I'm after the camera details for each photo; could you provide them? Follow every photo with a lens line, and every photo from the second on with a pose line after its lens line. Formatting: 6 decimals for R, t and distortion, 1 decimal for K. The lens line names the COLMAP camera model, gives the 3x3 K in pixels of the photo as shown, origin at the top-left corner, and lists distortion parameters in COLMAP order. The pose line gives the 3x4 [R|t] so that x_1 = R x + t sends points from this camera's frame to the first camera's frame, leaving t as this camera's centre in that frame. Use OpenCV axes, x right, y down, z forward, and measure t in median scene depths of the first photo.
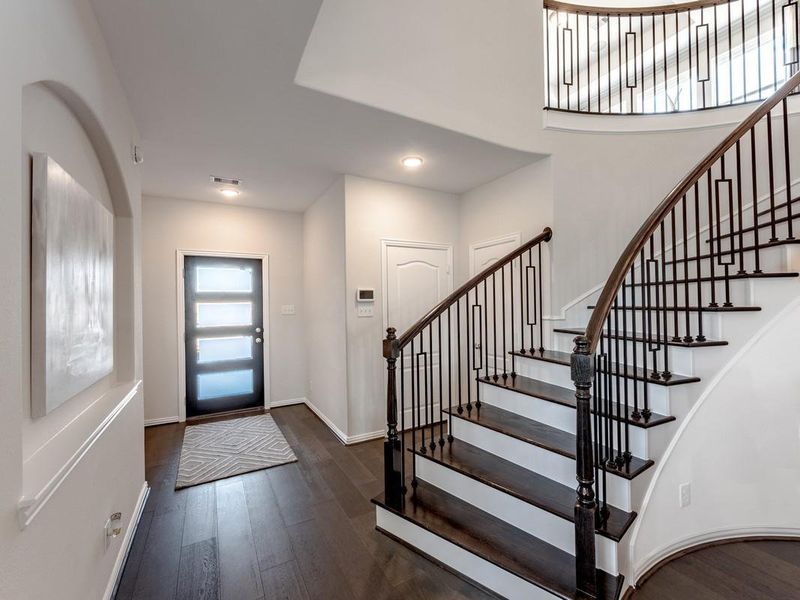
lens RADIAL K [[341.4, 0, 397.3], [0, 341.4, 300.9], [0, 0, 1]] dist [-0.001419, -0.000454]
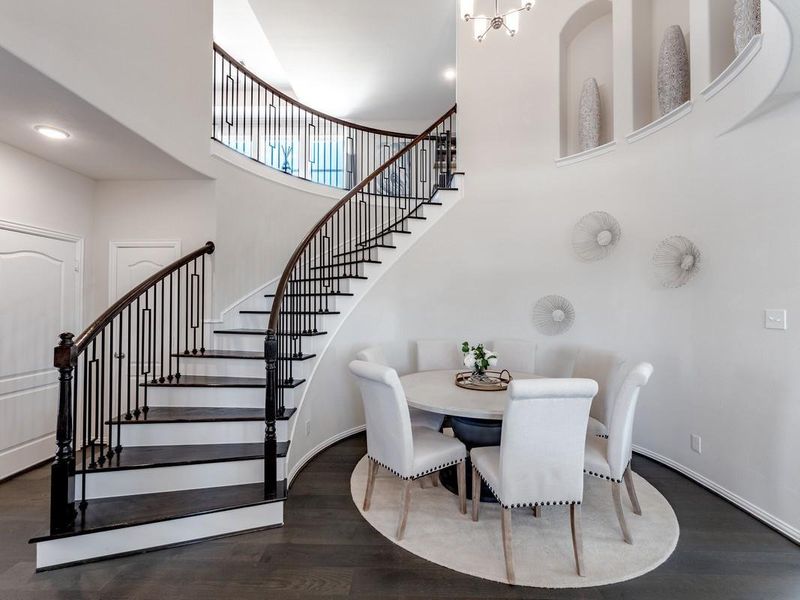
lens RADIAL K [[341.4, 0, 397.3], [0, 341.4, 300.9], [0, 0, 1]] dist [-0.001419, -0.000454]
pose [[0.516031, 0.031902, 0.855976, -0.250895], [-0.015444, 0.999490, -0.027940, 0.004646], [-0.856431, 0.001198, 0.516261, -0.148313]]
